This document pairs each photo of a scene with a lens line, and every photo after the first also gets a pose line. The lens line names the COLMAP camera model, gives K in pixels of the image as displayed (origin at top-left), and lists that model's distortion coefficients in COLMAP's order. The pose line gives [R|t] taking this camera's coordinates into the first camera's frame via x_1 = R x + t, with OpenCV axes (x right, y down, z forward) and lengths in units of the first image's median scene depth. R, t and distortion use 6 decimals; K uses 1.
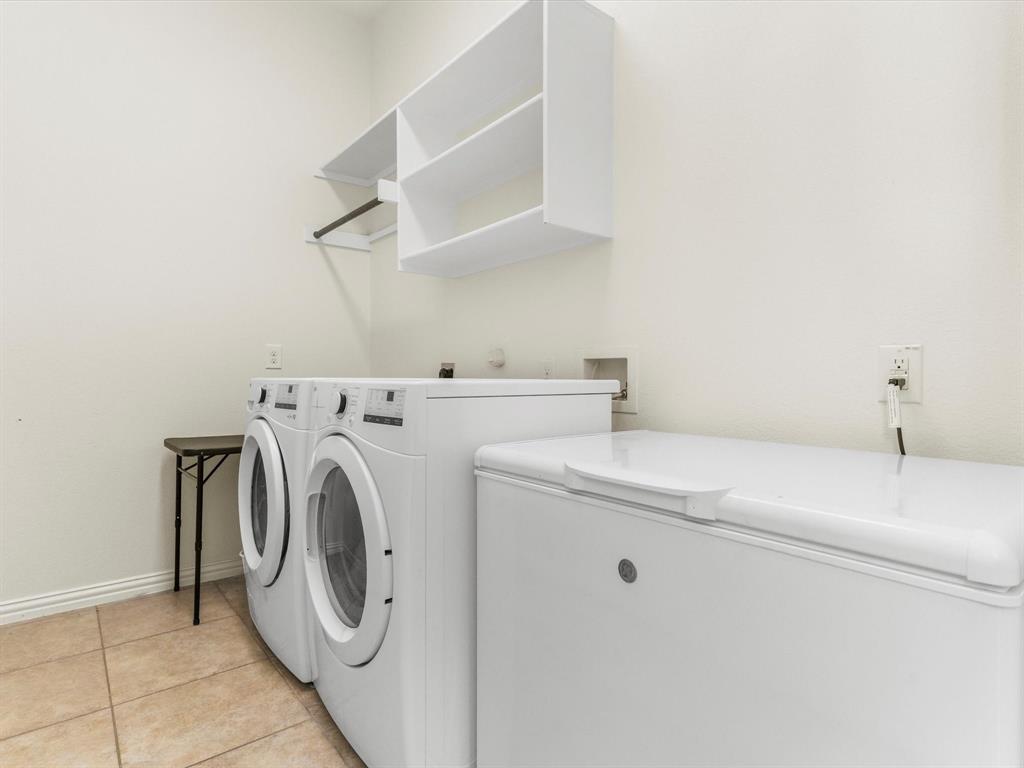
lens RADIAL K [[575.3, 0, 513.0], [0, 575.3, 390.4], [0, 0, 1]] dist [0.001421, -0.000311]
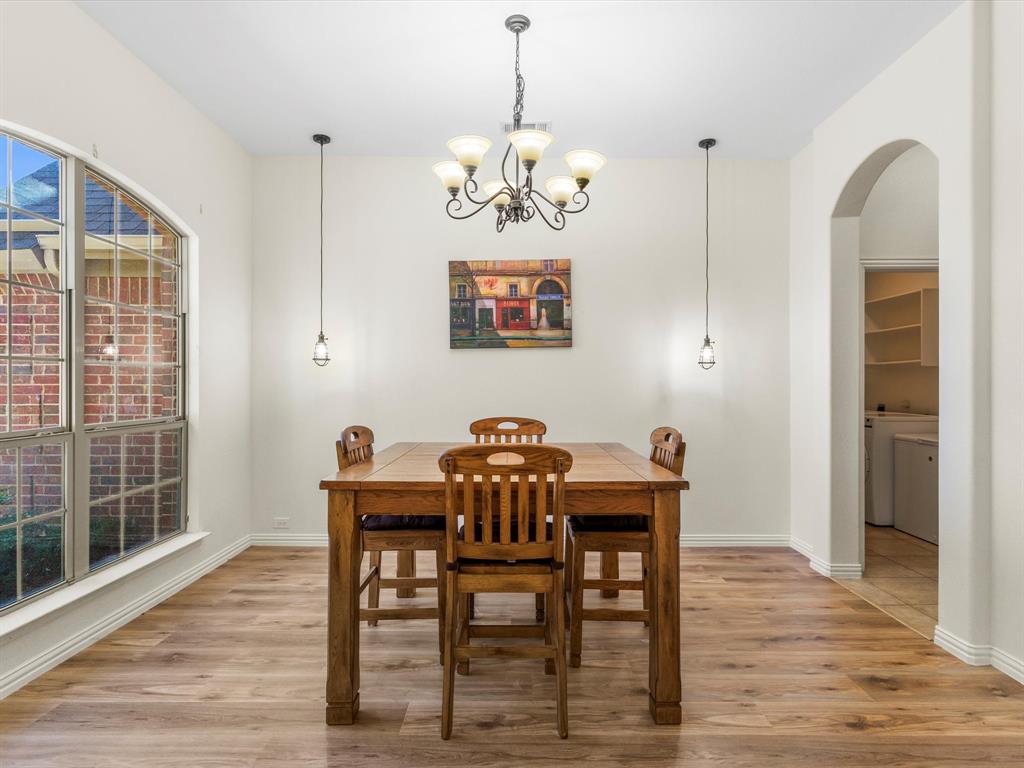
lens RADIAL K [[575.3, 0, 513.0], [0, 575.3, 390.4], [0, 0, 1]] dist [0.001421, -0.000311]
pose [[0.788666, 0.000422, -0.614822, 0.227873], [-0.010030, 0.999875, -0.012181, -0.096137], [0.614740, 0.015774, 0.788572, -2.830128]]
